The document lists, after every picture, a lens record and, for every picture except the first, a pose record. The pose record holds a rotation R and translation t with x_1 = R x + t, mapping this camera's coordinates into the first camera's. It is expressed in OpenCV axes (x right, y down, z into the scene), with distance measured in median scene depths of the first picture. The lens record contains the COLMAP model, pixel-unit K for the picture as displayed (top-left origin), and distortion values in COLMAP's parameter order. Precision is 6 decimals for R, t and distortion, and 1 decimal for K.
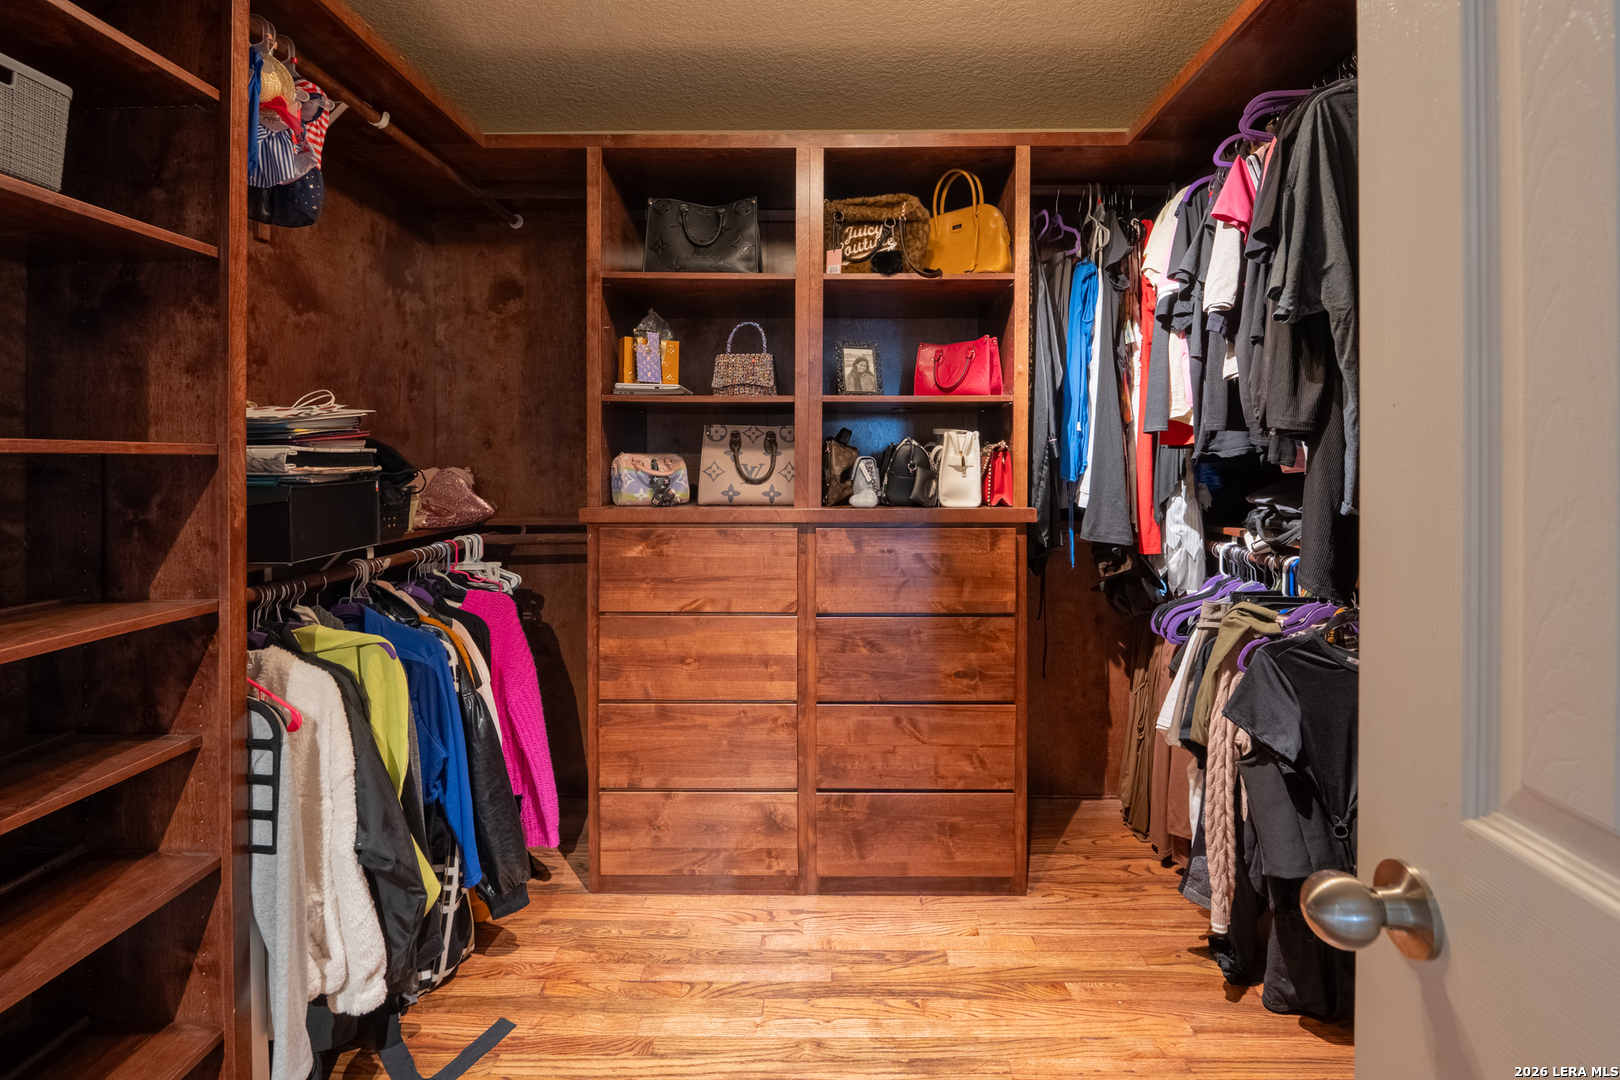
lens RADIAL K [[666.2, 0, 820.4], [0, 666.2, 455.2], [0, 0, 1]] dist [0.000282, -0.000790]
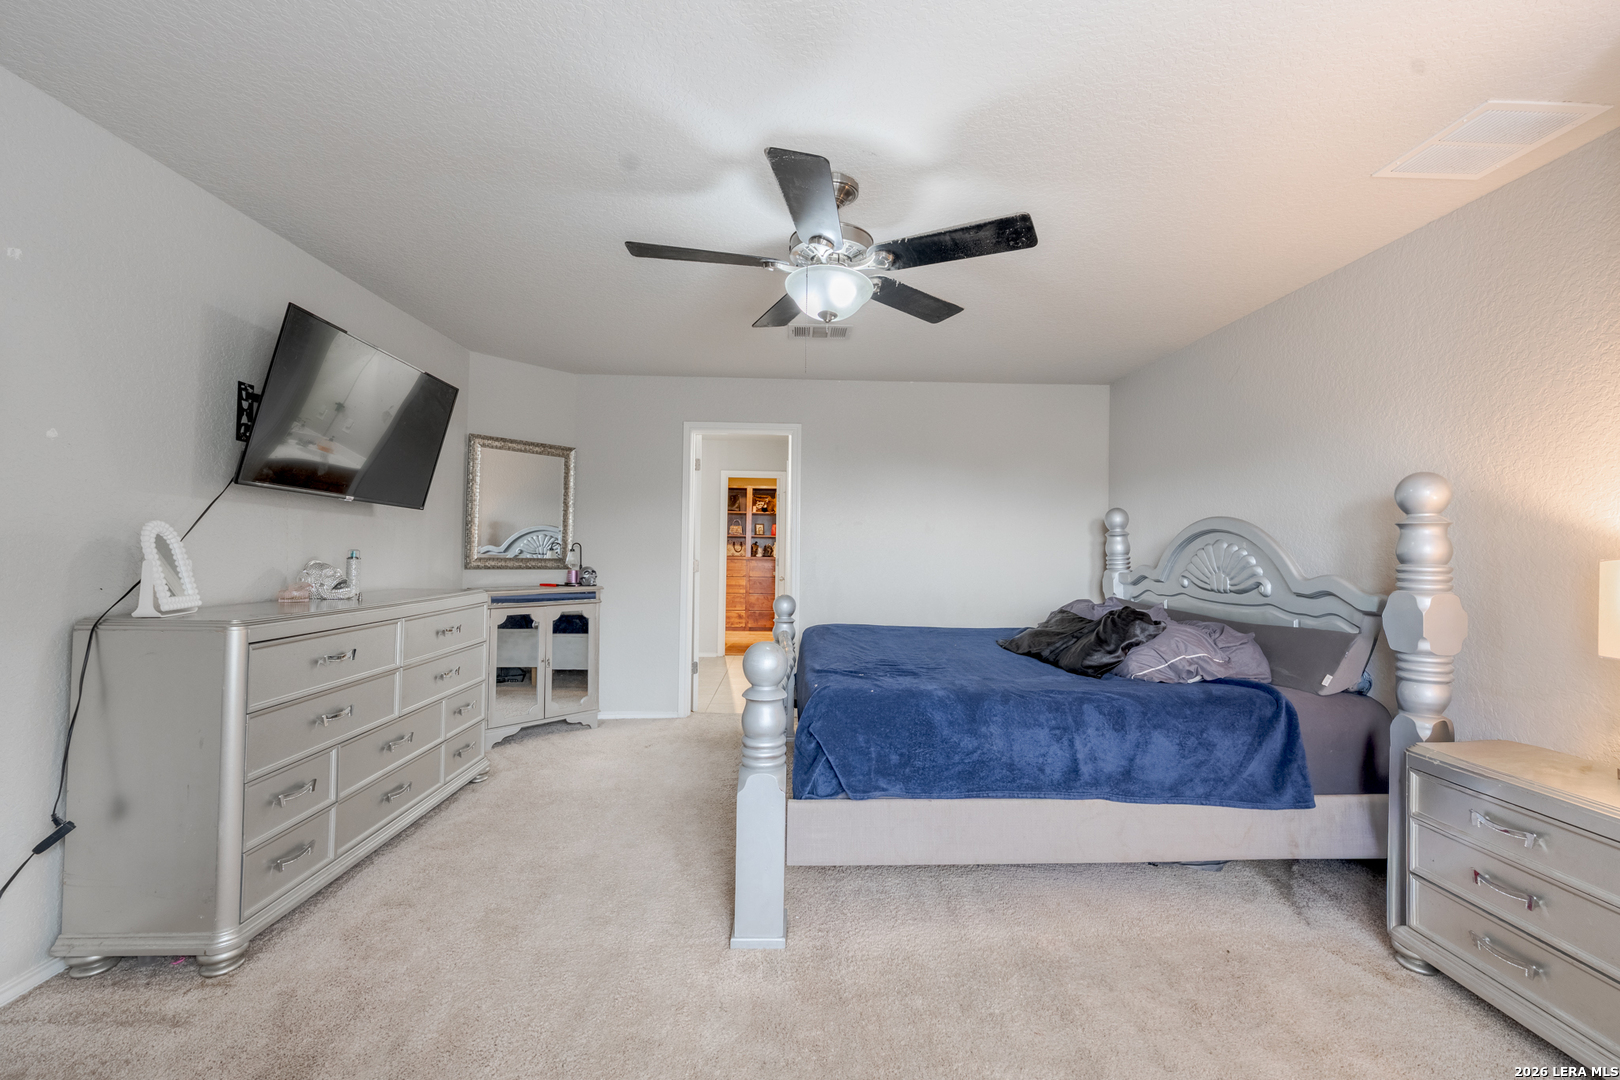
lens RADIAL K [[666.2, 0, 812.2], [0, 666.2, 541.8], [0, 0, 1]] dist [0.000282, -0.000790]
pose [[0.999050, 0.017254, 0.040013, 0.267425], [-0.016339, 0.999600, -0.023084, 0.074213], [-0.040395, 0.022408, 0.998932, -4.177937]]
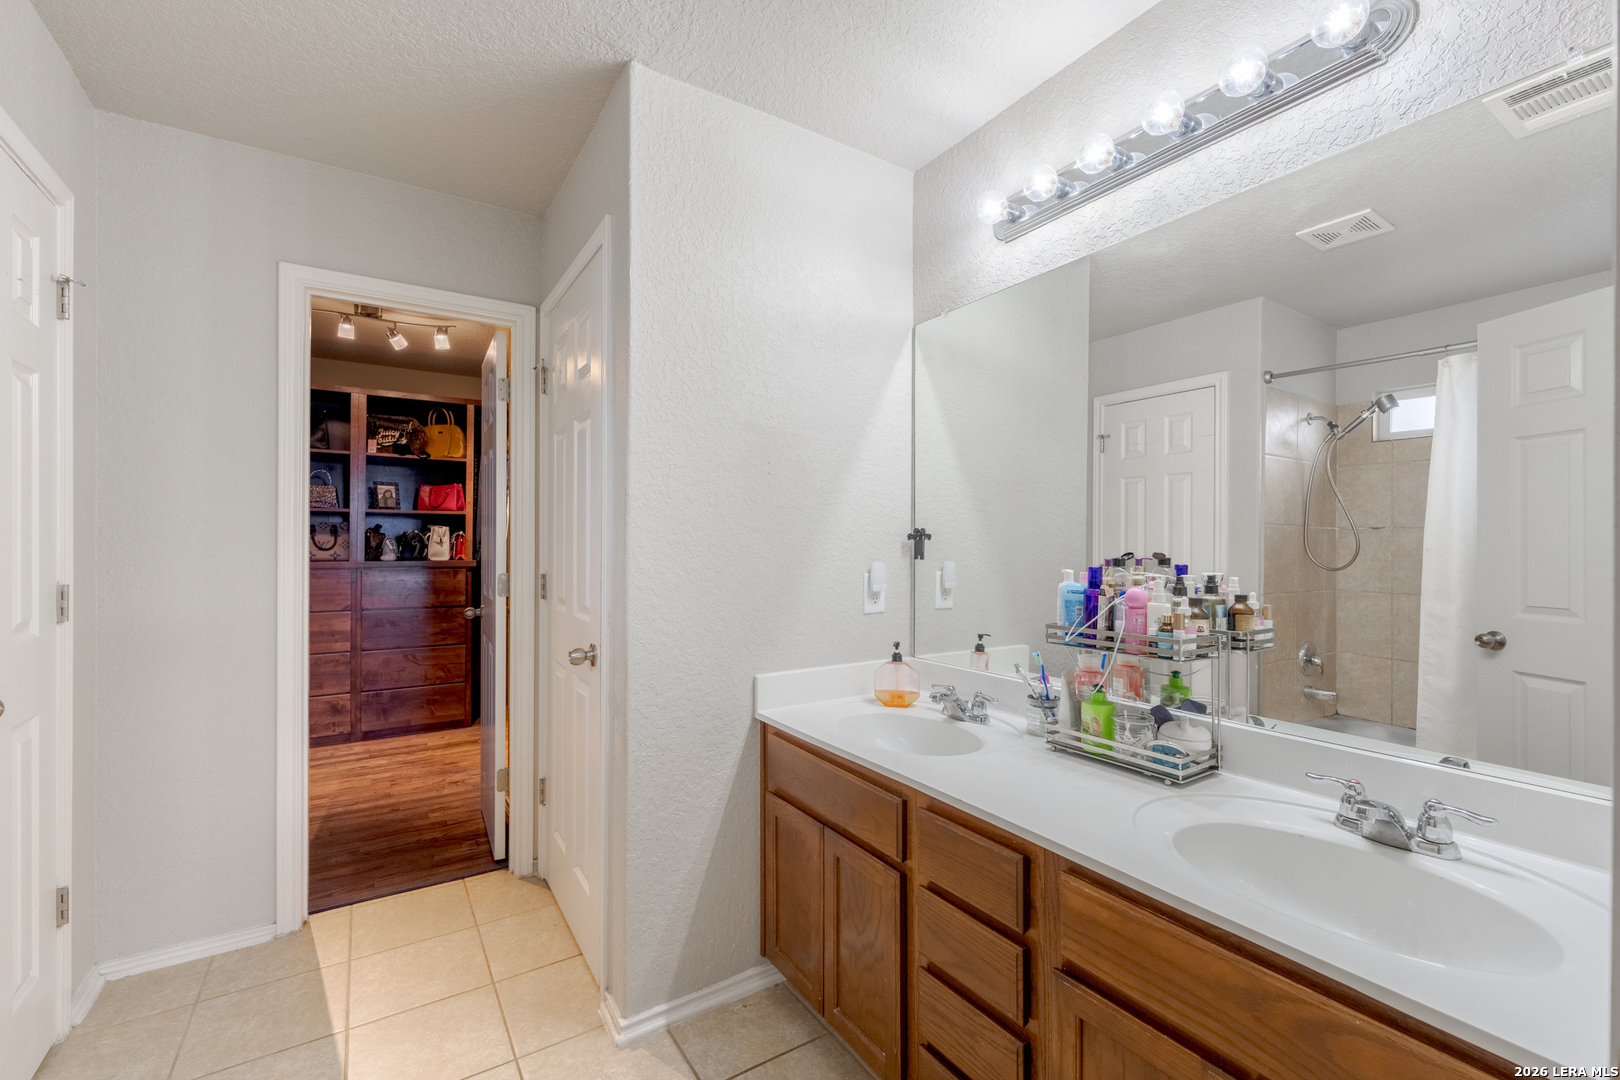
lens RADIAL K [[666.2, 0, 823.8], [0, 666.2, 544.5], [0, 0, 1]] dist [0.000282, -0.000790]
pose [[0.817943, 0.003615, 0.575287, -0.023279], [-0.005235, 0.999986, 0.001161, 0.014922], [-0.575275, -0.003961, 0.817951, -1.598240]]
